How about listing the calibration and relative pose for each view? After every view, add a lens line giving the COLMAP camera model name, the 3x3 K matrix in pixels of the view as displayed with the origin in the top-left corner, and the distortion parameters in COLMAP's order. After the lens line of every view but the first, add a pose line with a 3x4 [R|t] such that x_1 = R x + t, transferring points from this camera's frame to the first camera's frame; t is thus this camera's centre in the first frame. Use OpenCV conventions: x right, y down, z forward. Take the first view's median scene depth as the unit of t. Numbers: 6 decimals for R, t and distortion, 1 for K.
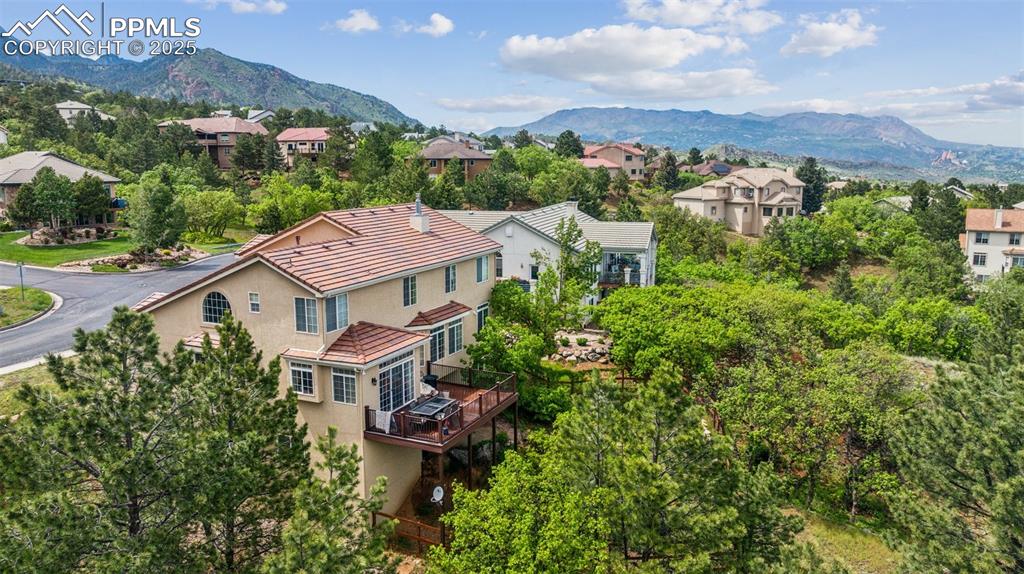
lens RADIAL K [[732.7, 0, 512.0], [0, 732.7, 287.0], [0, 0, 1]] dist [-0.003229, 0.002144]
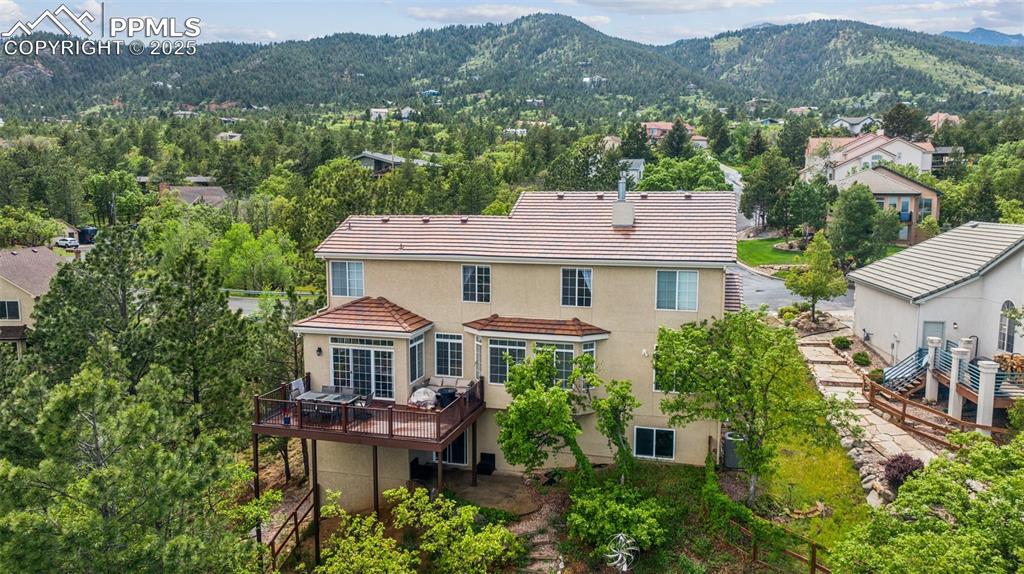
lens RADIAL K [[752.7, 0, 512.0], [0, 752.7, 287.0], [0, 0, 1]] dist [-0.111126, 0.123389]
pose [[0.207624, 0.120165, -0.970800, 0.659522], [-0.184714, 0.979389, 0.081724, -0.063907], [0.960611, 0.162352, 0.225541, 0.848021]]
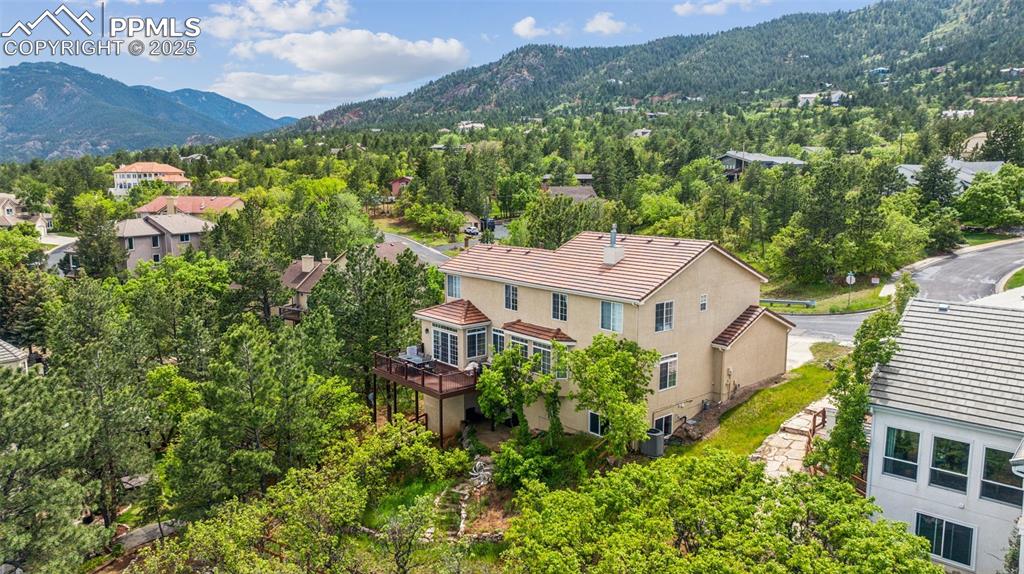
lens RADIAL K [[732.7, 0, 512.0], [0, 732.7, 287.0], [0, 0, 1]] dist [-0.003229, 0.002144]
pose [[-0.388655, 0.140980, -0.910534, 0.938220], [-0.168334, 0.960728, 0.220604, -0.272423], [0.905876, 0.239013, -0.349660, 1.404971]]
